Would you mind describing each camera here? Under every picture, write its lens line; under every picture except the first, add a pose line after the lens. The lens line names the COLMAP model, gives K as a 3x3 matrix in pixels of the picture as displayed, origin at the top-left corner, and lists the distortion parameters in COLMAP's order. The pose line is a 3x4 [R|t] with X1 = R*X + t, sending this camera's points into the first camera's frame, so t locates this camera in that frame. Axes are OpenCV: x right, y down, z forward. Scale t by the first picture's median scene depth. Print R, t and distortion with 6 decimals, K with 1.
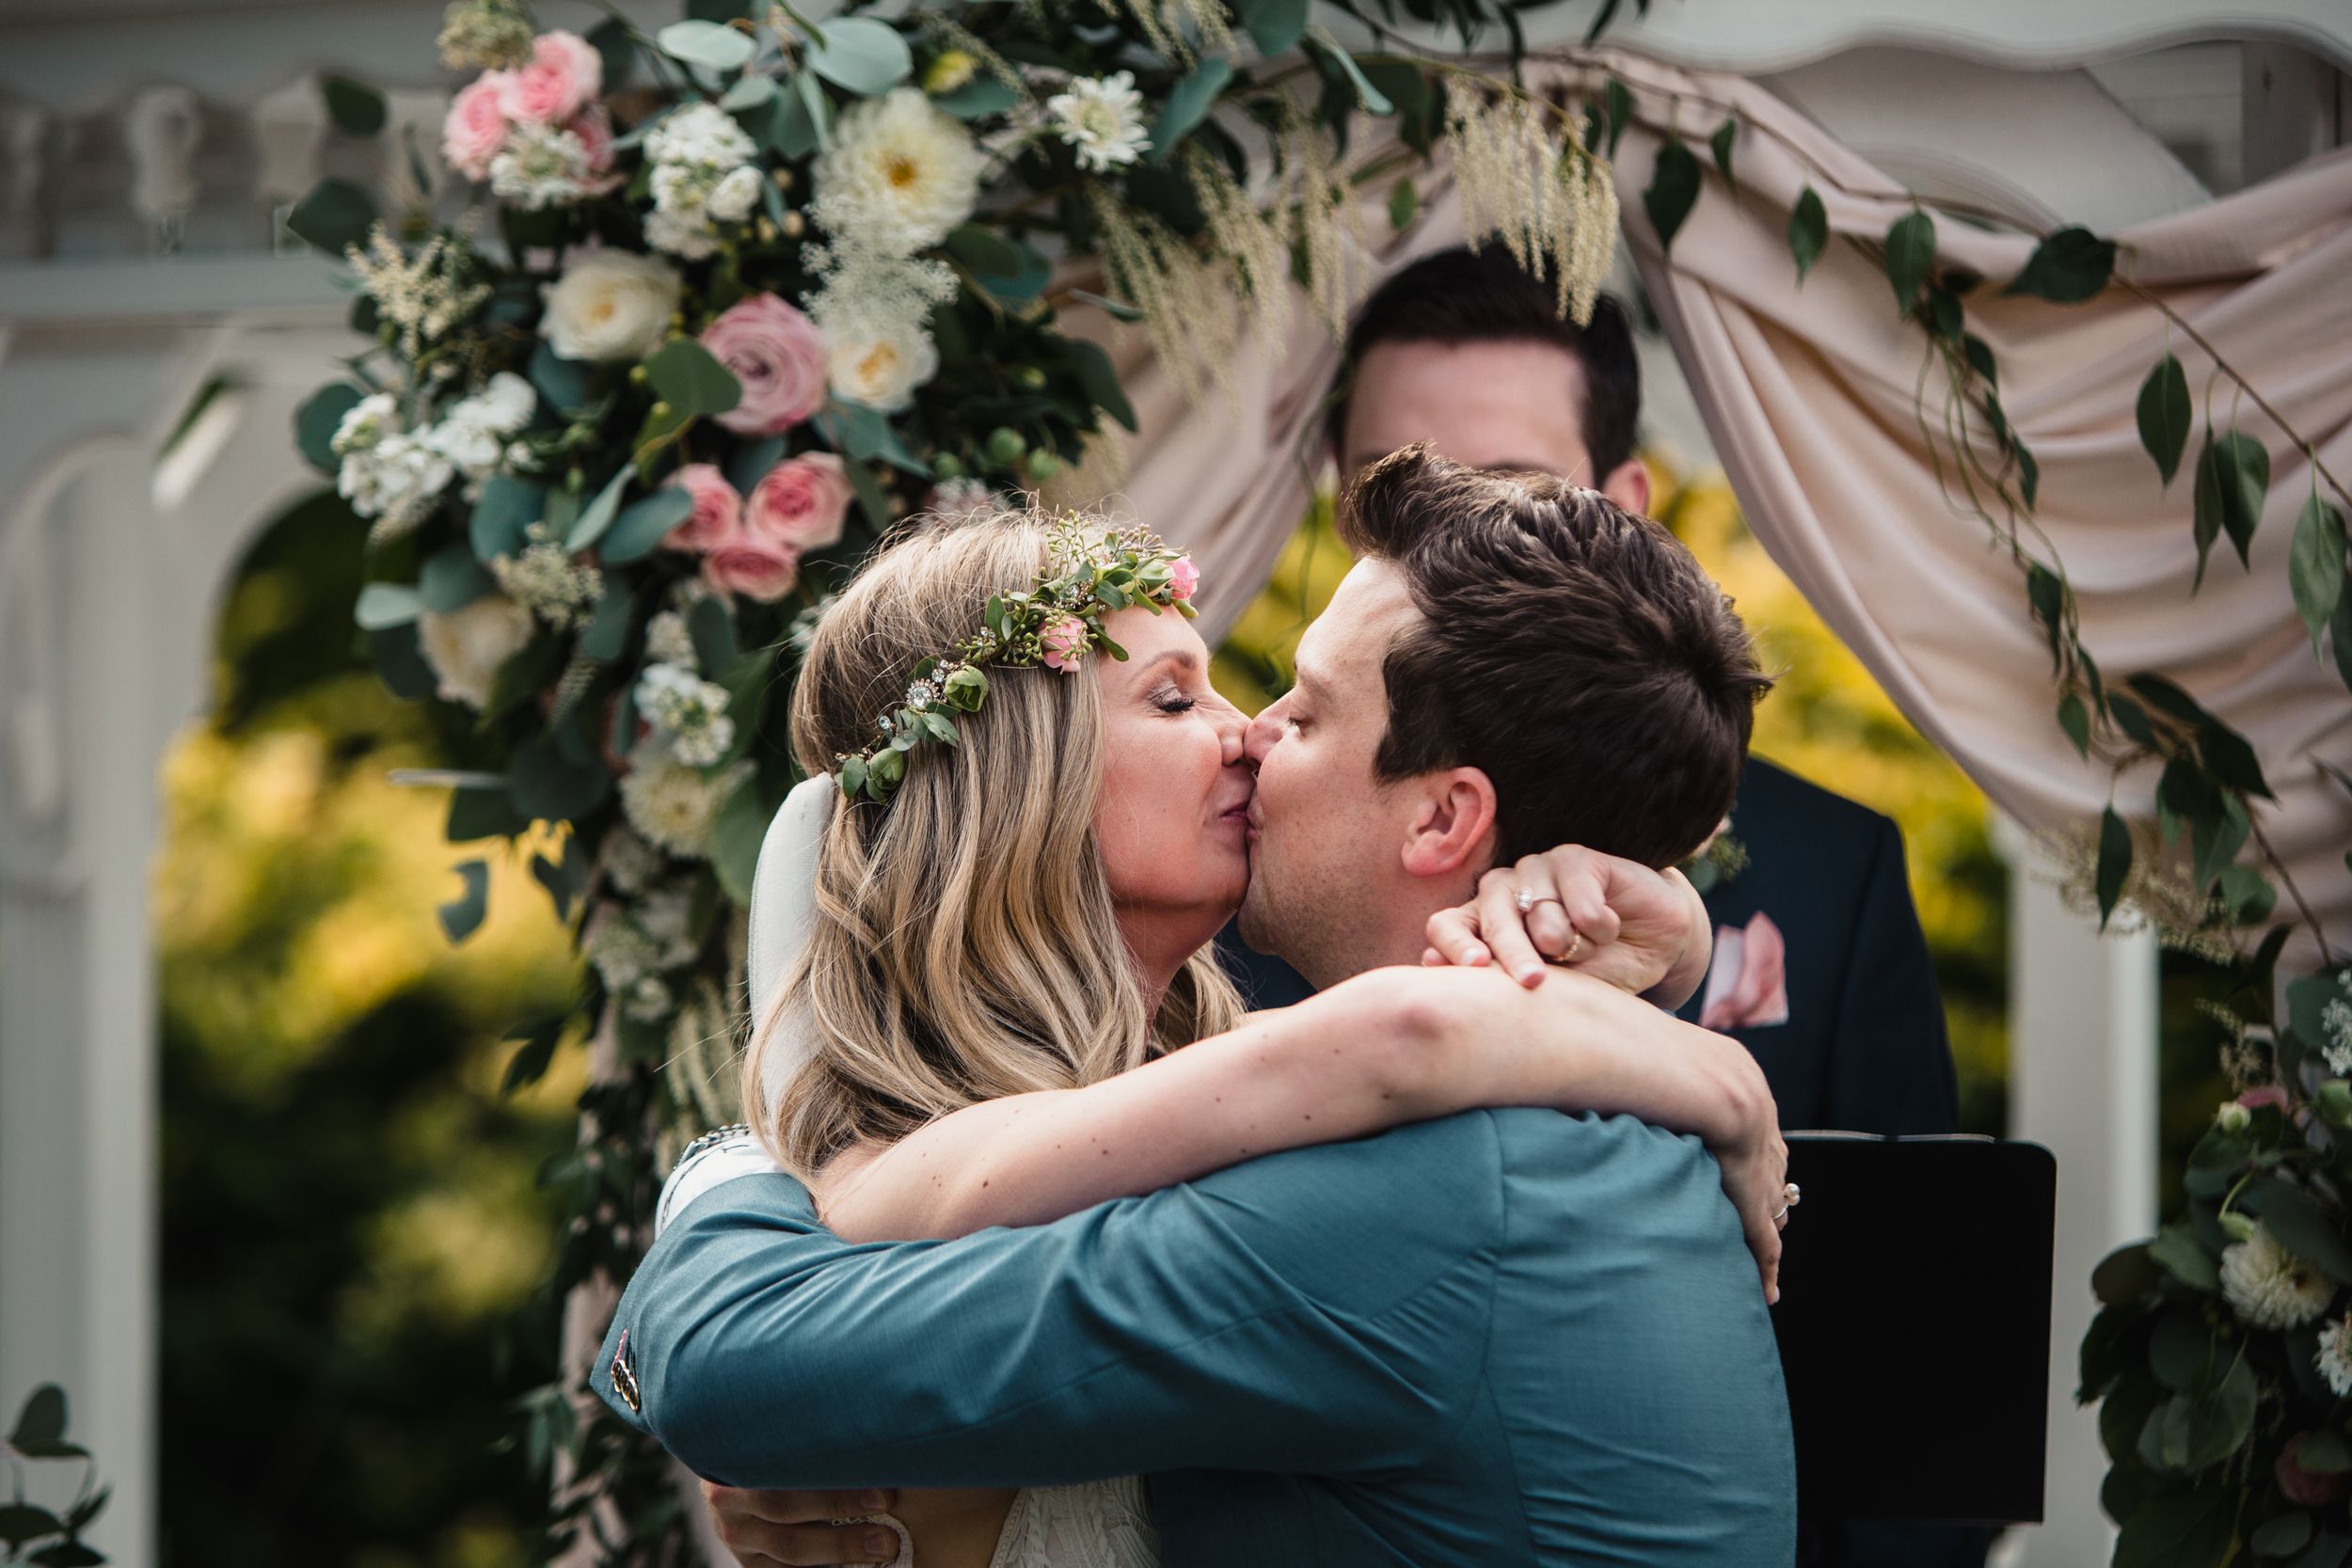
lens RADIAL K [[9347.1, 0, 1176.0], [0, 9347.1, 784.0], [0, 0, 1]] dist [-0.046206, 20.942982]
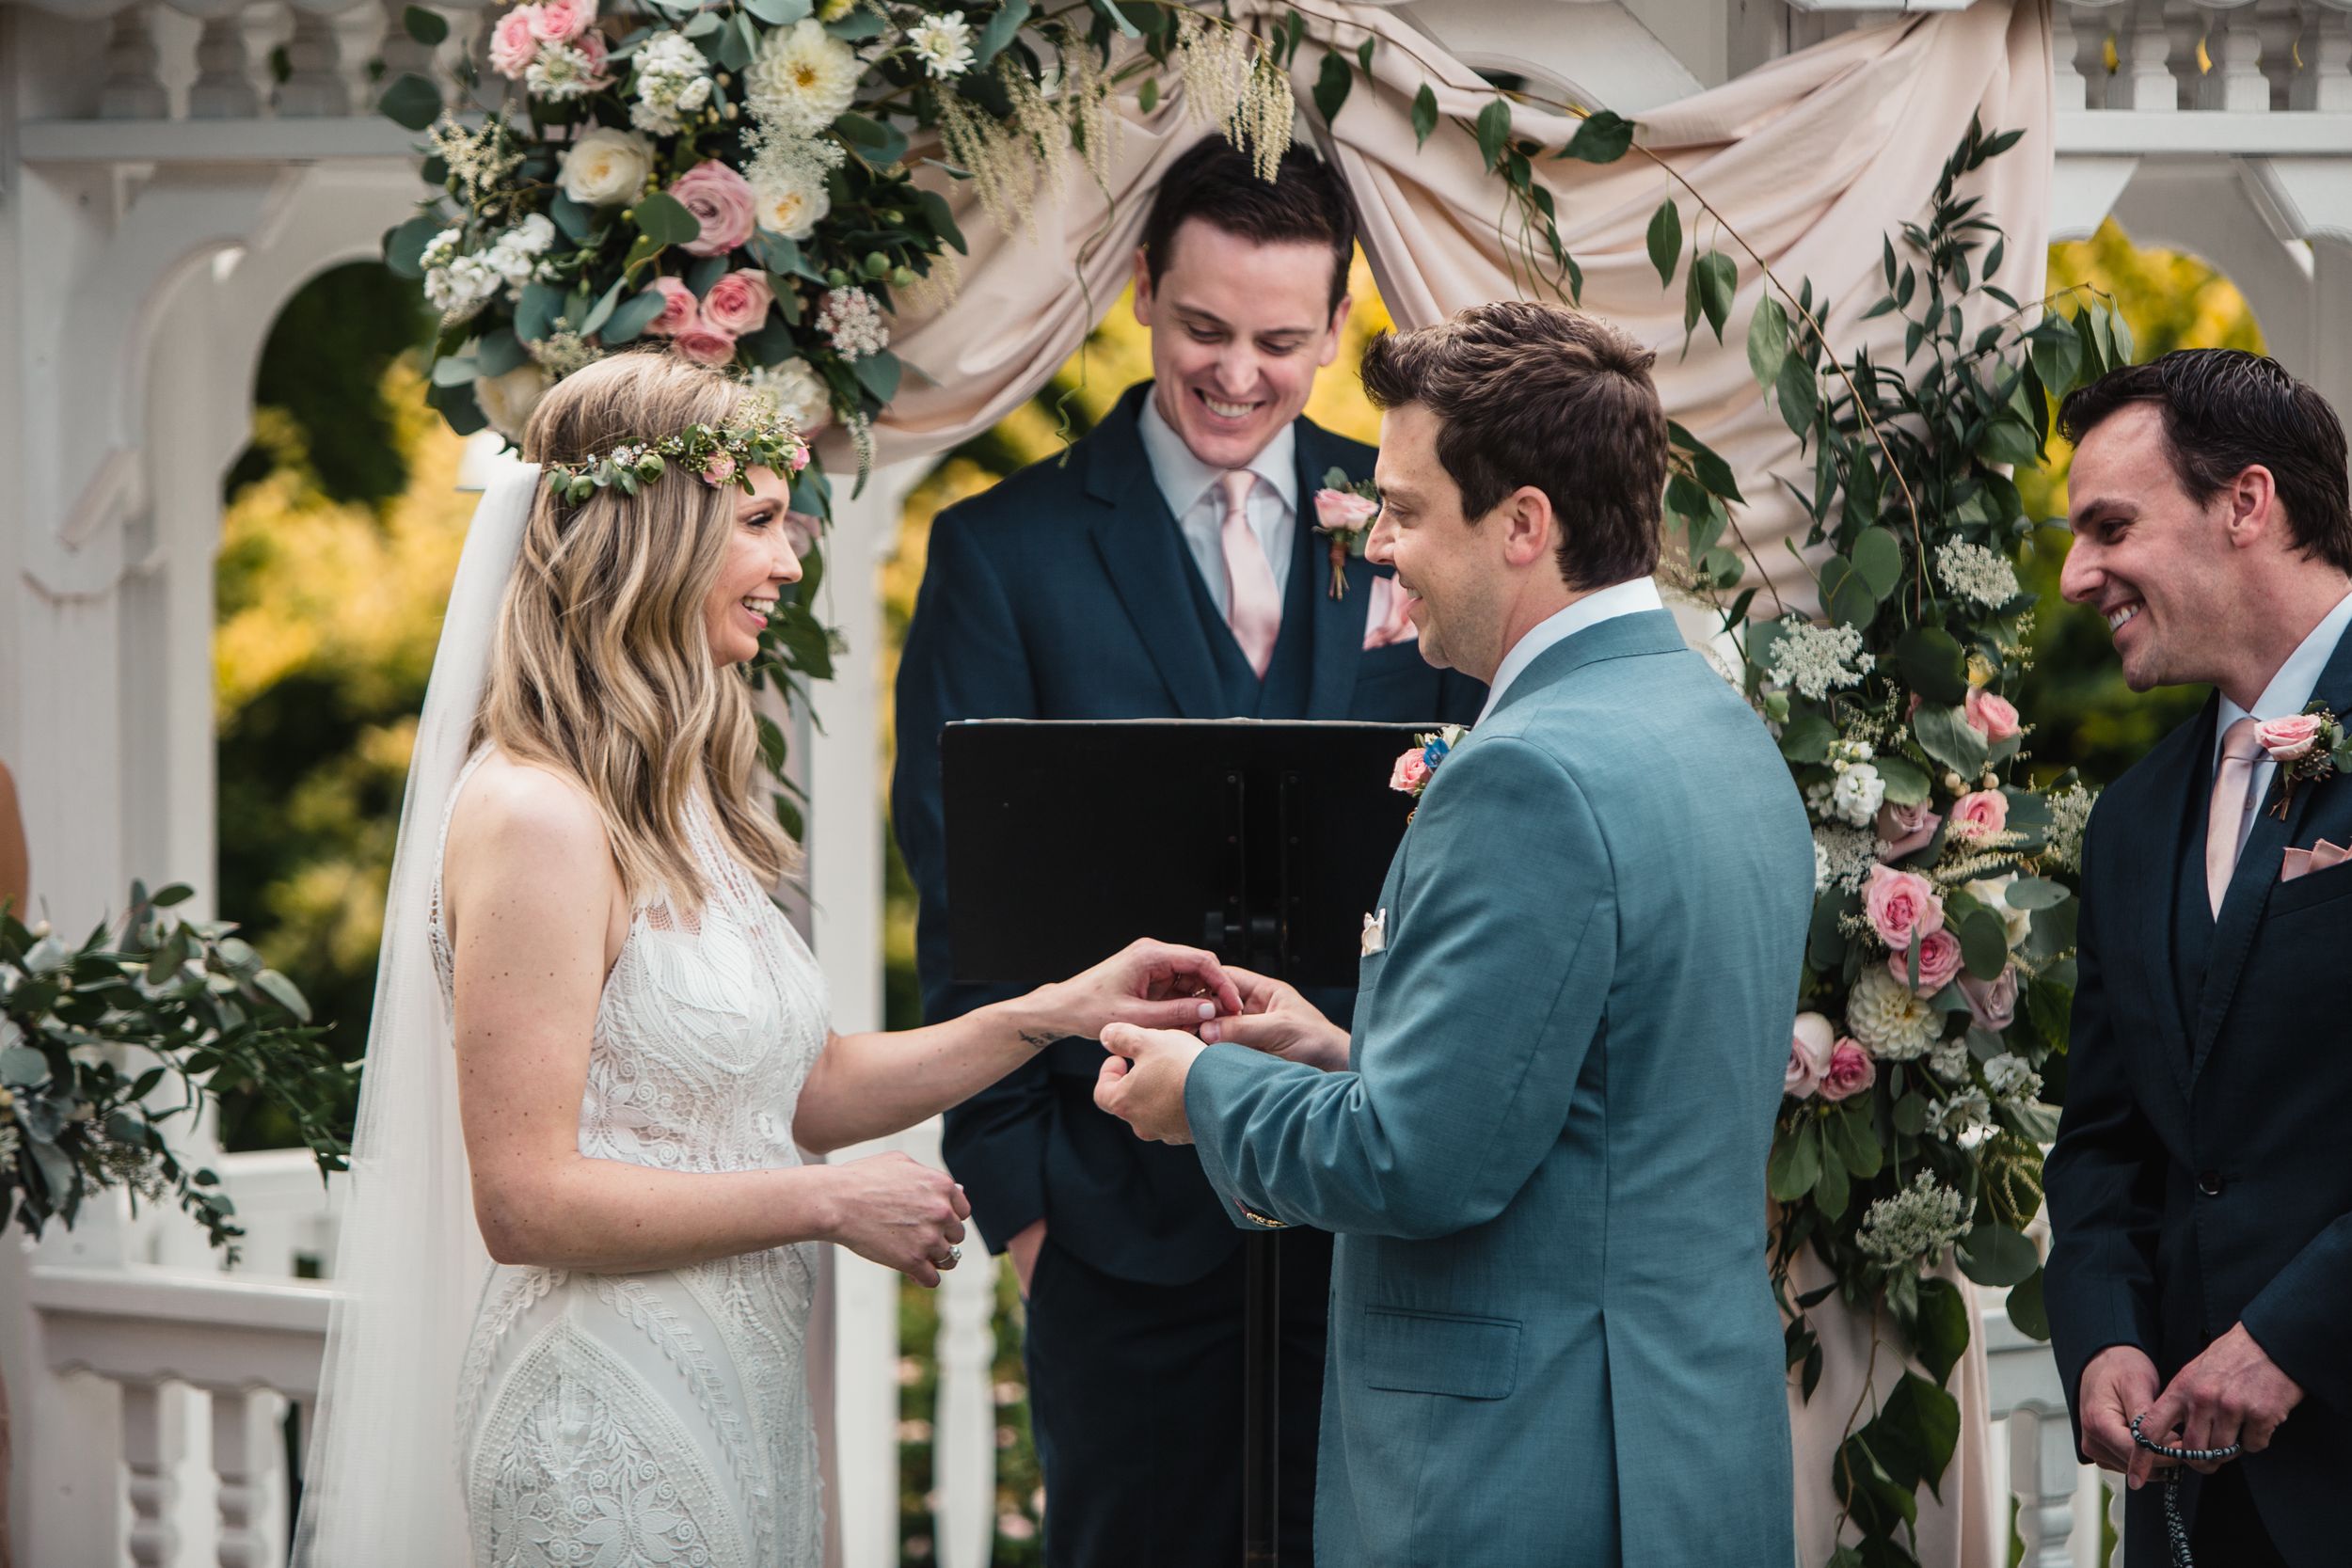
lens RADIAL K [[10632.6, 0, 1176.0], [0, 10632.6, 784.0], [0, 0, 1]] dist [0.678106, 3.615207]
pose [[0.999823, -0.002644, 0.018604, -0.002653], [0.002144, 0.999637, 0.026869, 0.000744], [-0.018668, -0.026825, 0.999466, -0.677381]]
